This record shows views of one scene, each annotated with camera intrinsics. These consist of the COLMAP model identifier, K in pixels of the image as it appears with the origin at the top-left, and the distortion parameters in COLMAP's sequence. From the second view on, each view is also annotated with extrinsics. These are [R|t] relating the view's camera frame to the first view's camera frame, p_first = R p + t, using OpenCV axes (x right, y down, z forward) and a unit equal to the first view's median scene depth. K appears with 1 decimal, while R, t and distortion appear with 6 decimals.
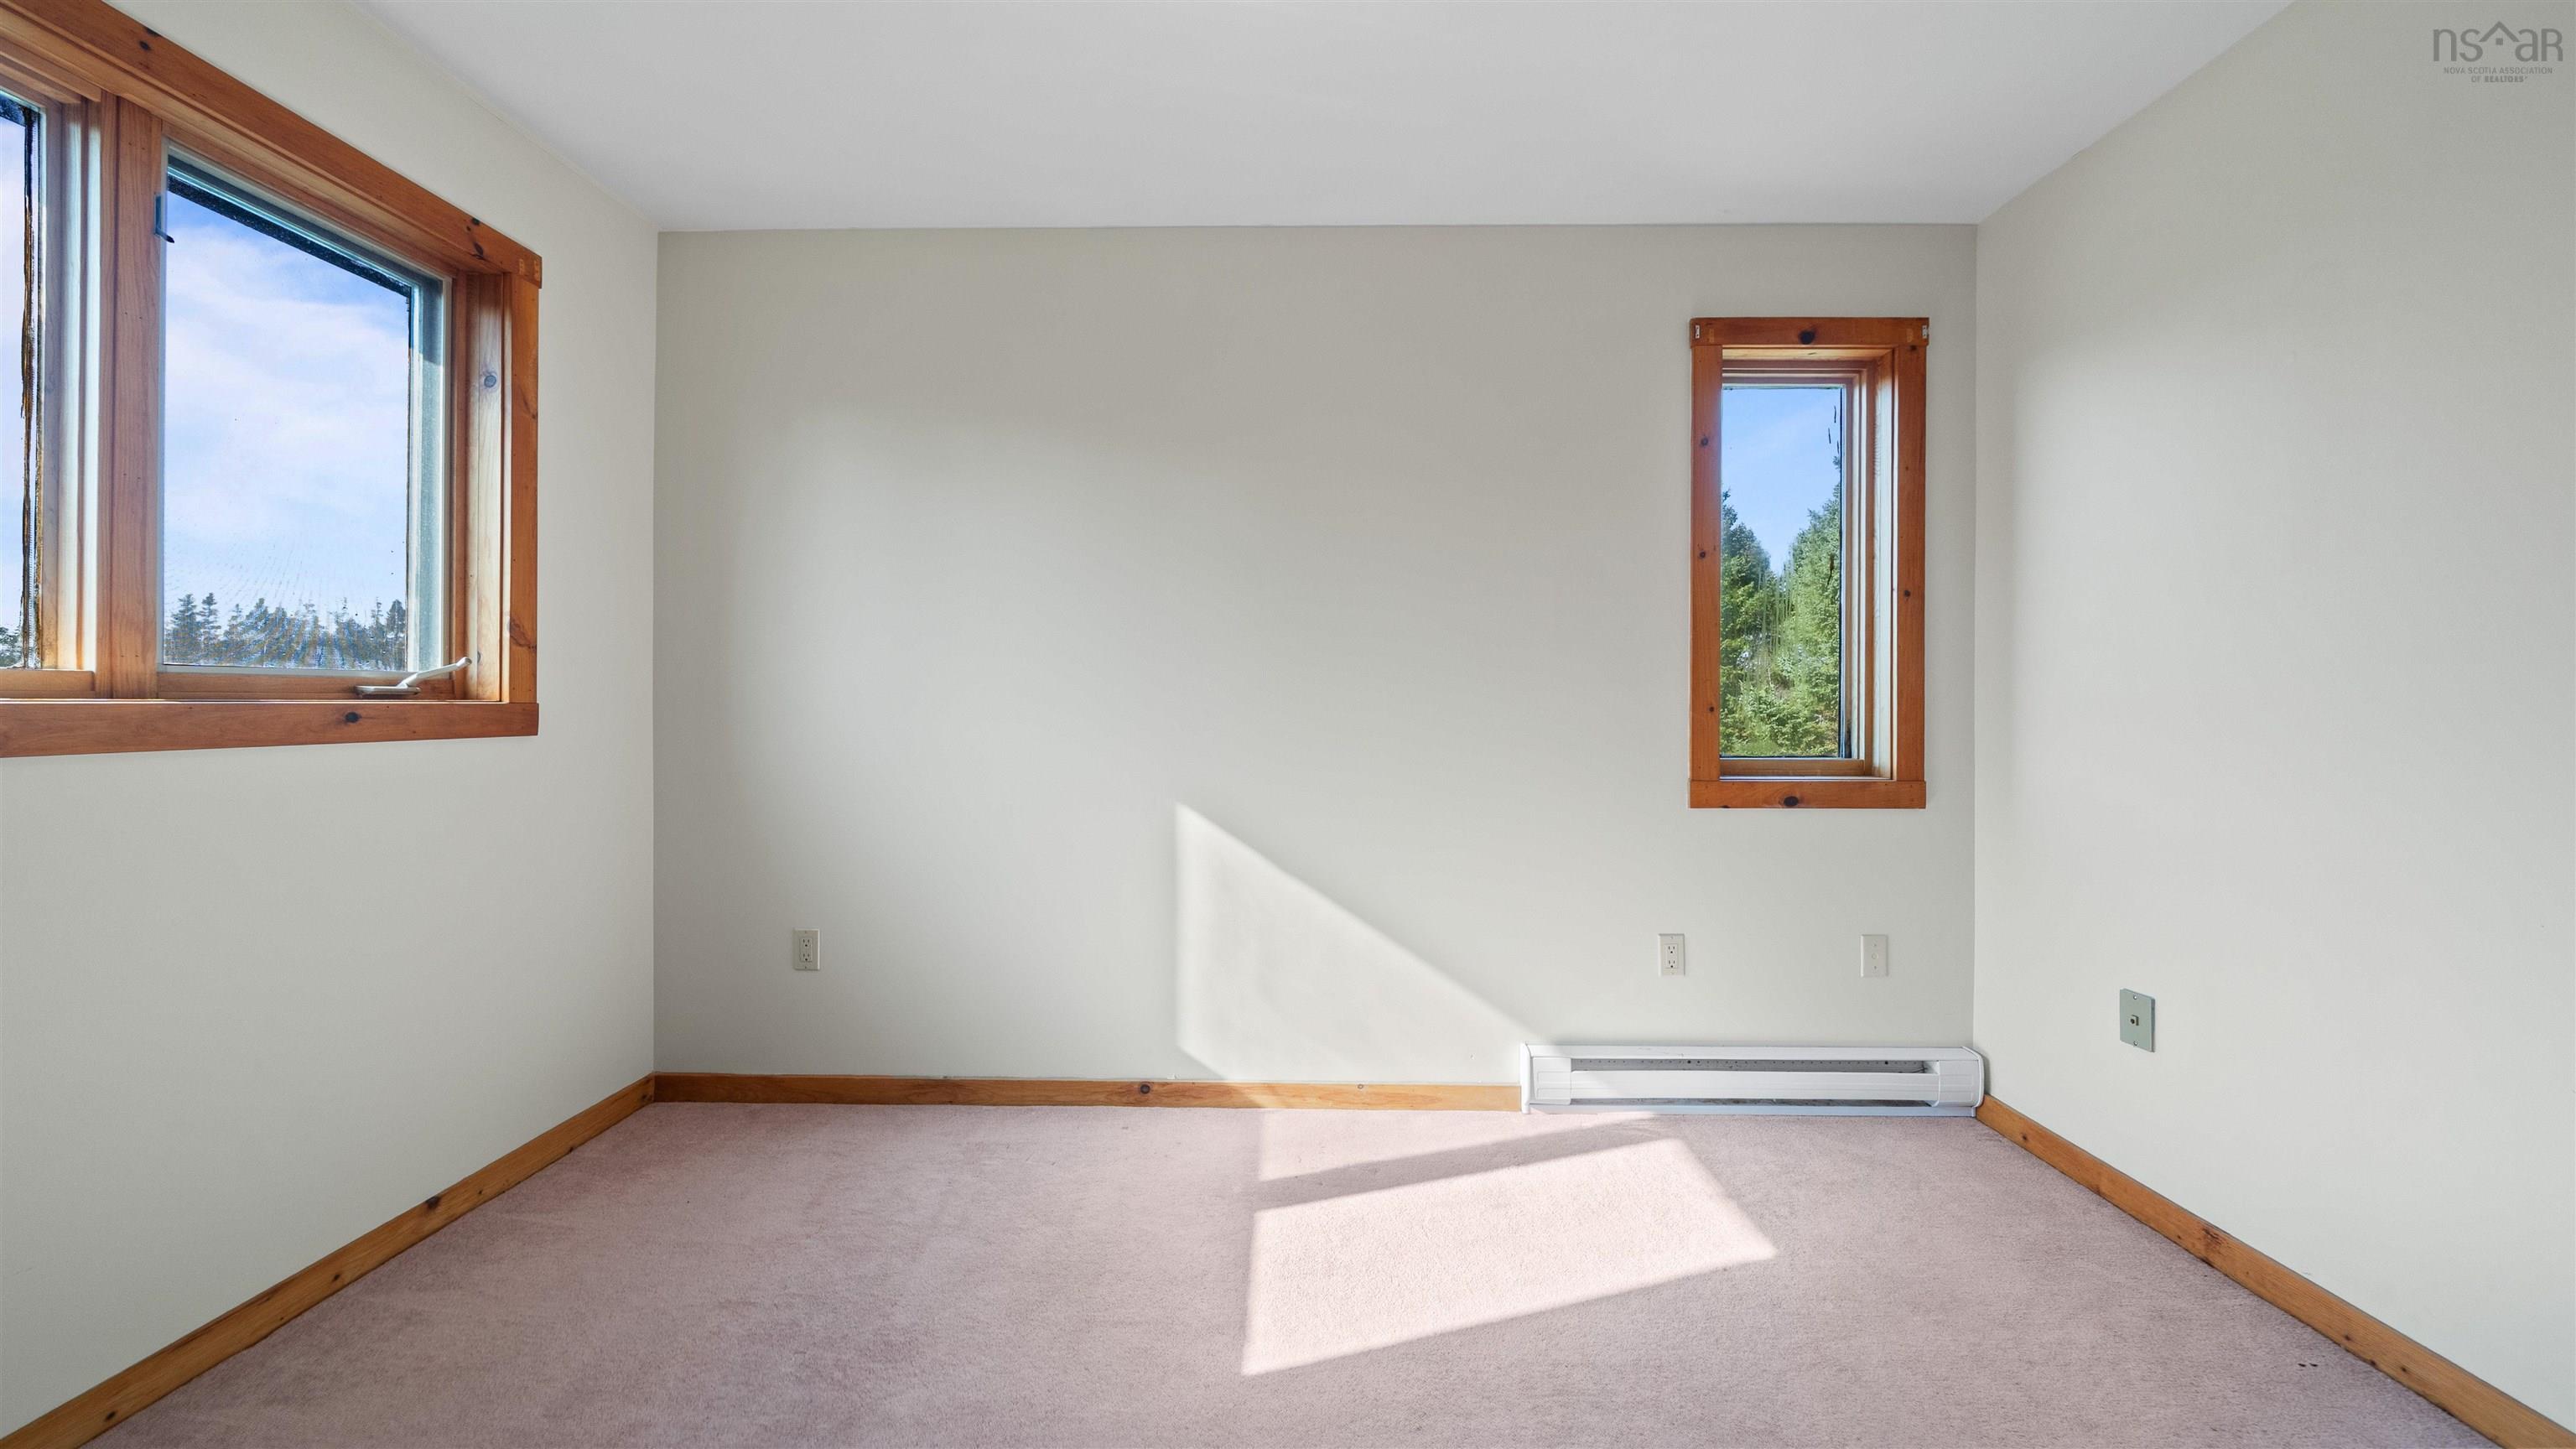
lens RADIAL K [[913.6, 0, 1284.3], [0, 913.6, 702.1], [0, 0, 1]] dist [0.000149, -0.000033]
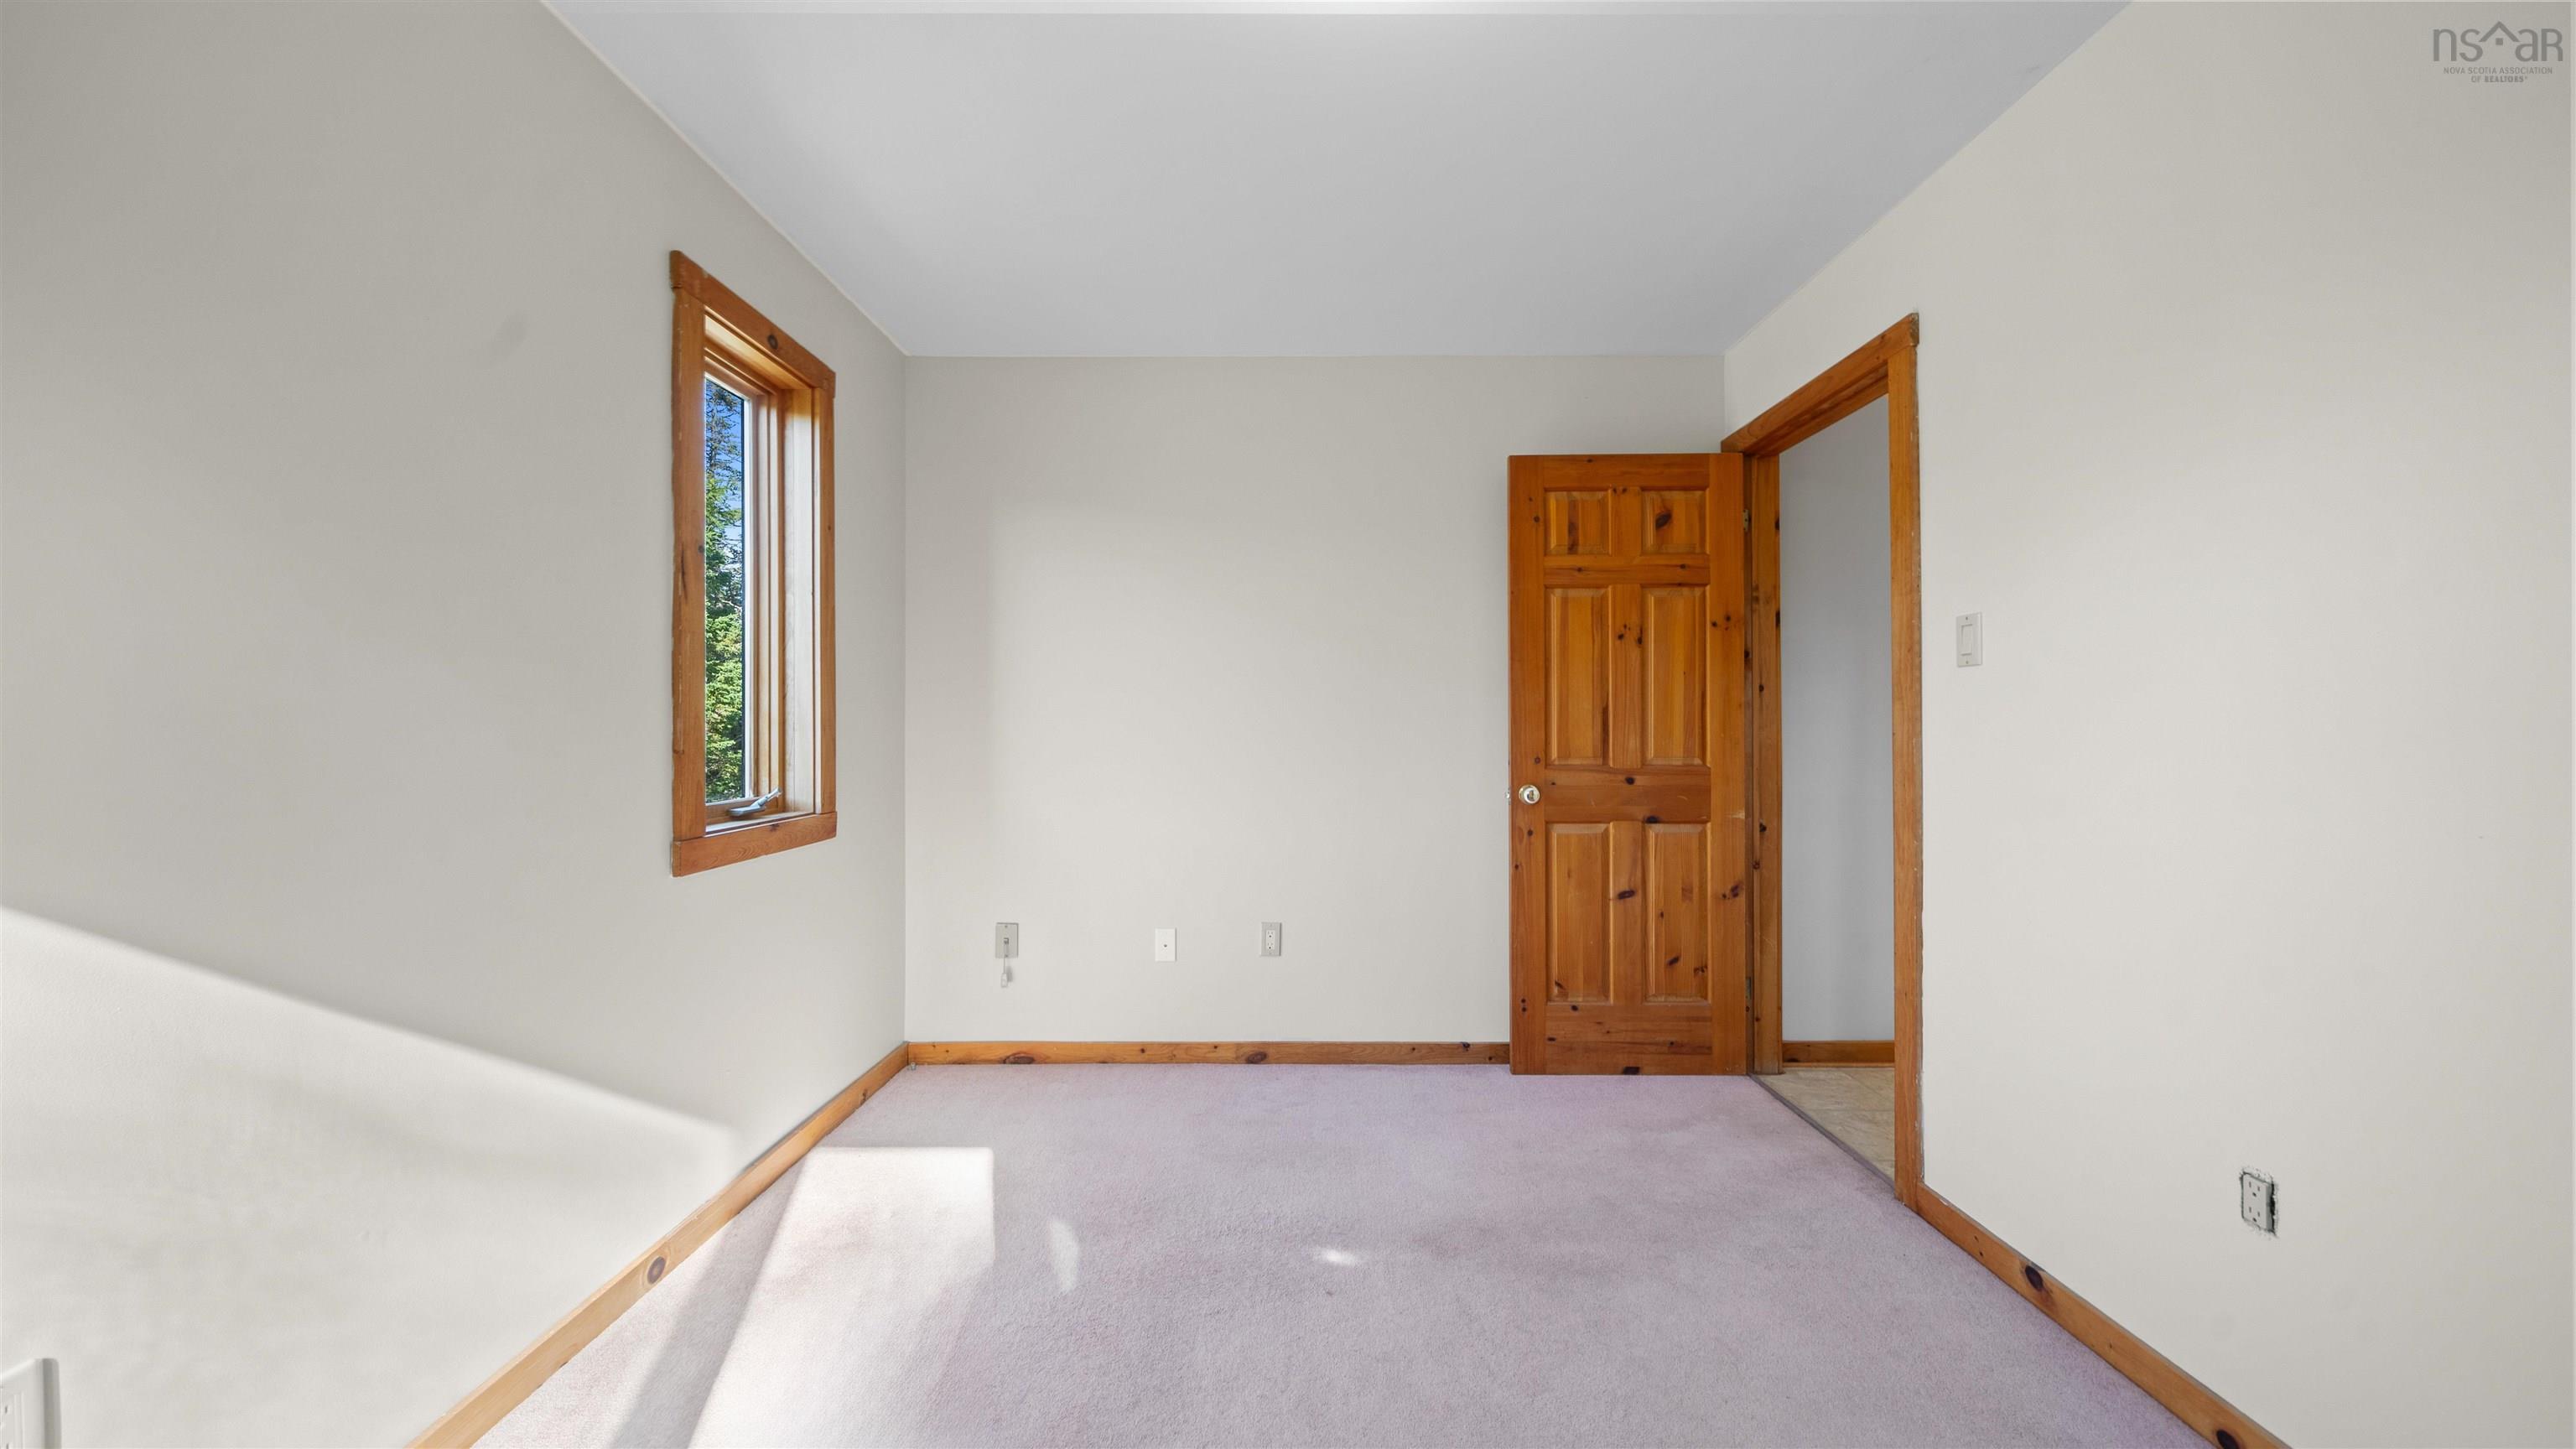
lens RADIAL K [[879.7, 0, 1301.5], [0, 879.7, 734.7], [0, 0, 1]] dist [-0.001091, -0.000359]
pose [[-0.028416, -0.011421, 0.999531, -0.468758], [0.006203, 0.999913, 0.011602, -0.015759], [-0.999577, 0.006529, -0.028343, 0.703470]]
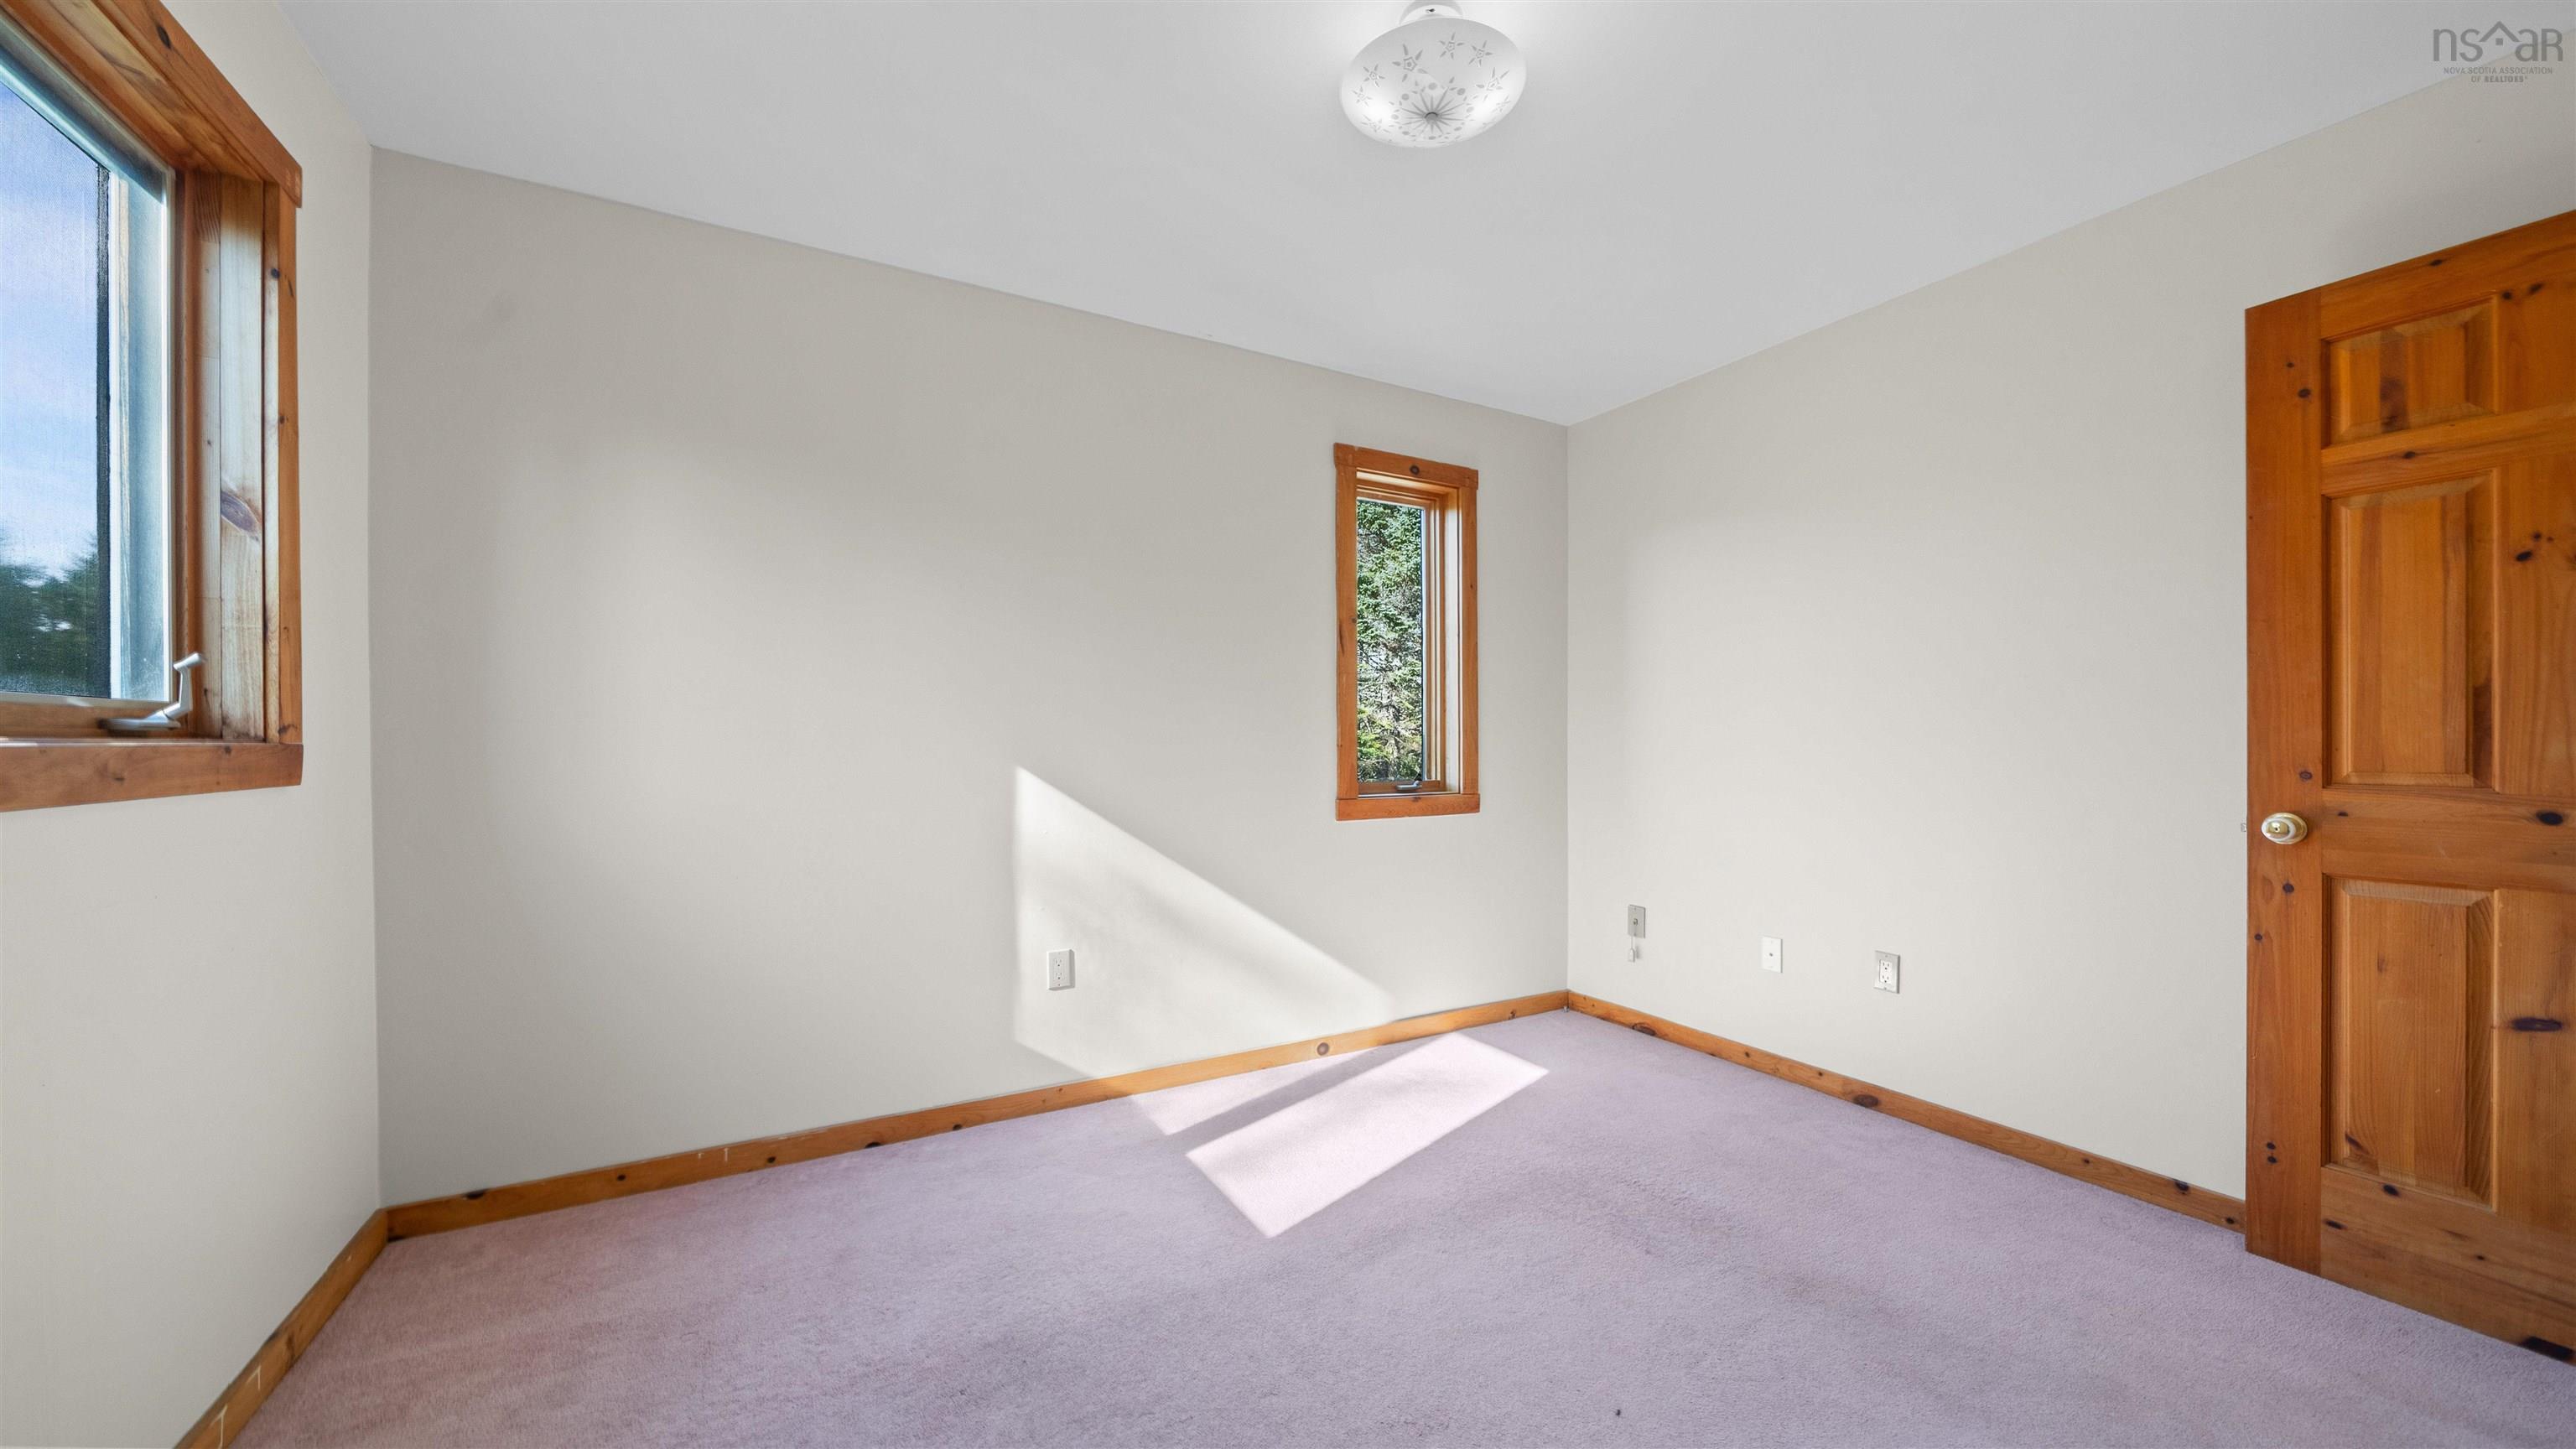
lens RADIAL K [[898.1, 0, 1287.3], [0, 898.1, 757.1], [0, 0, 1]] dist [-0.001113, -0.000209]
pose [[0.852169, -0.015750, 0.523030, -0.415384], [0.008825, 0.999837, 0.015731, 0.005667], [-0.523193, -0.008790, 0.852169, -0.074177]]
